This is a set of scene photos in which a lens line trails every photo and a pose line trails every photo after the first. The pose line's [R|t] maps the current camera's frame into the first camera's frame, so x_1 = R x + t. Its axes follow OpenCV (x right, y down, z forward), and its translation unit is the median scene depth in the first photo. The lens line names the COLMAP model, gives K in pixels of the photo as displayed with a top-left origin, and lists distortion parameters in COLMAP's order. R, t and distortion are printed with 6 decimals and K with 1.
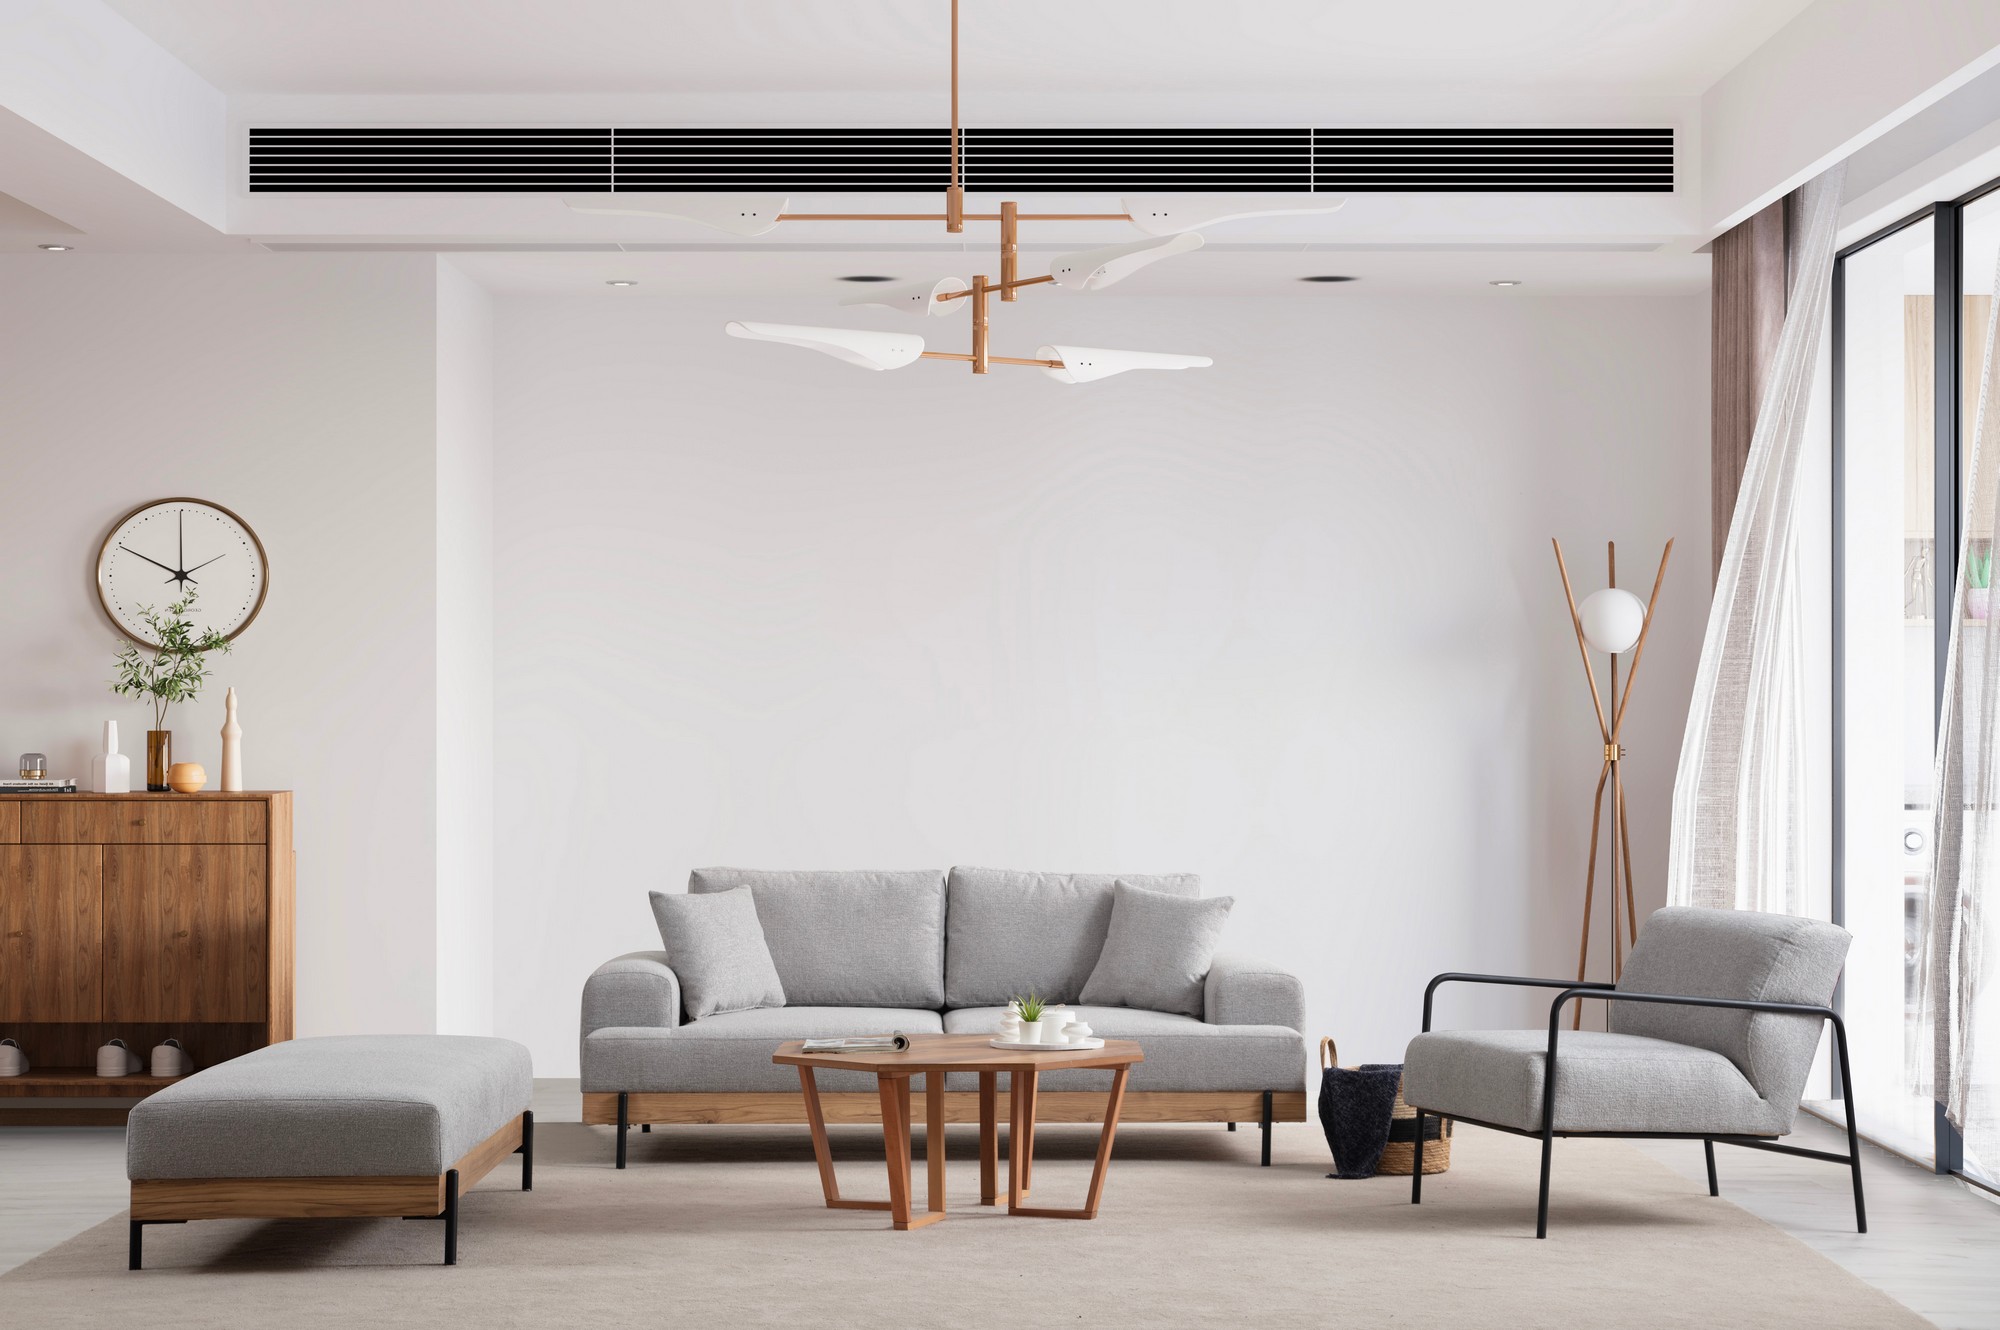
lens RADIAL K [[3427.3, 0, 1000.0], [0, 3427.3, 665.0], [0, 0, 1]] dist [0.232556, 0.018511]
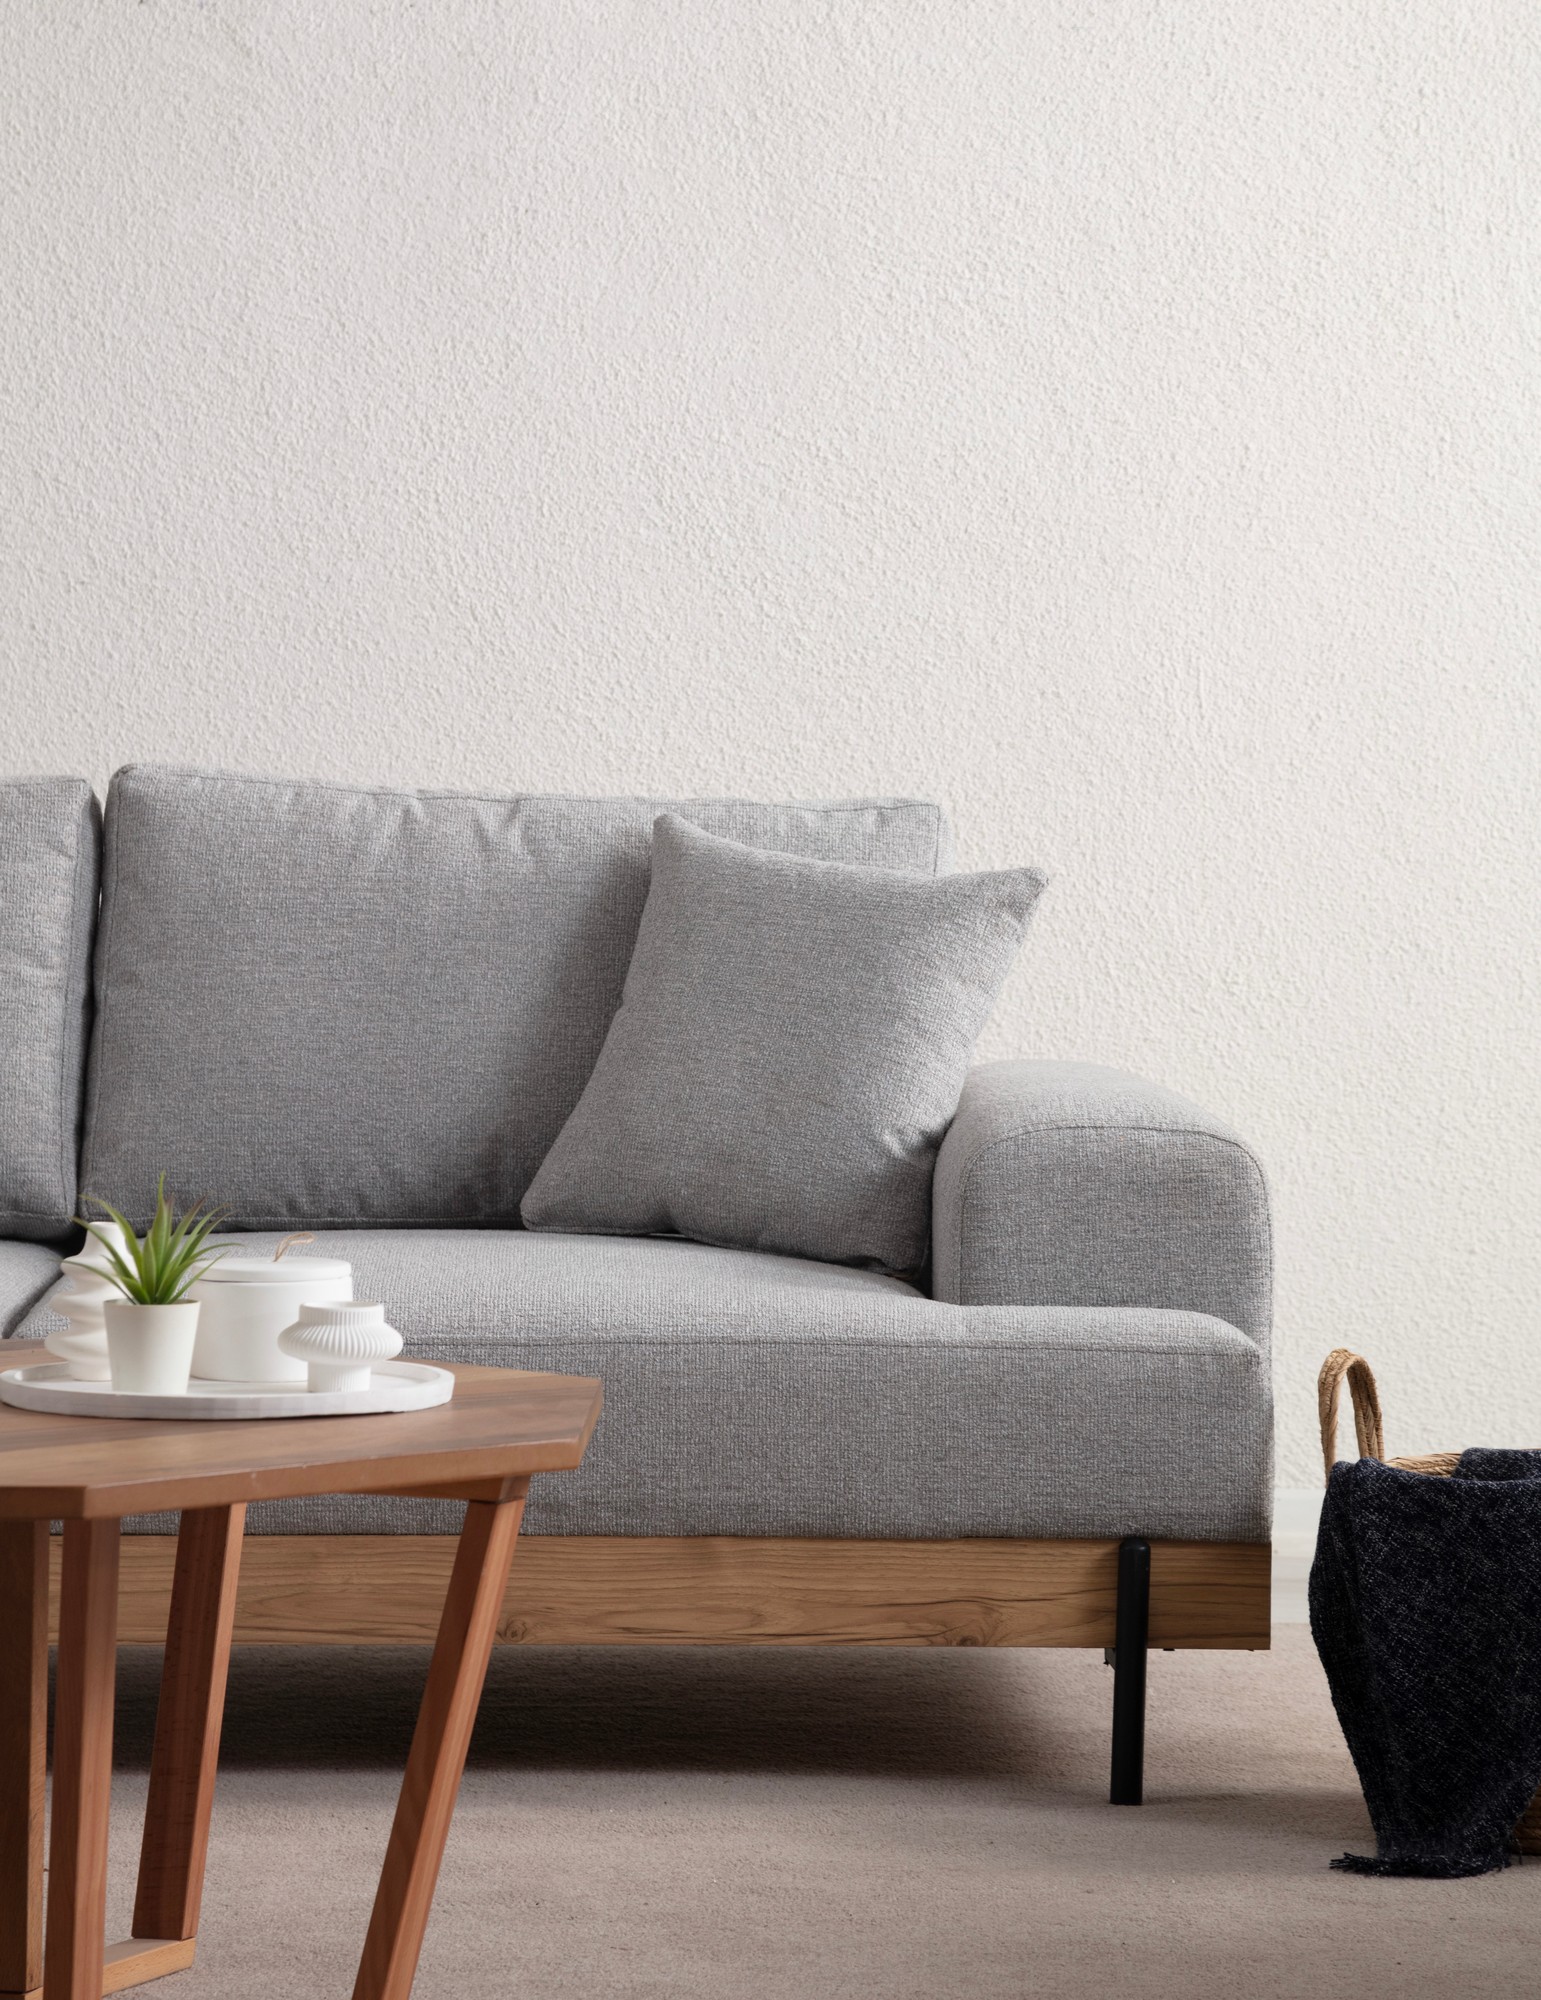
lens RADIAL K [[6447.4, 0, 774.6], [0, 6447.4, 766.9], [0, 0, 1]] dist [0.429780, 2.095961]
pose [[0.999911, 0.012248, -0.005353, 0.049166], [-0.012074, 0.999438, 0.031263, 0.042450], [0.005733, -0.031195, 0.999497, 0.455278]]
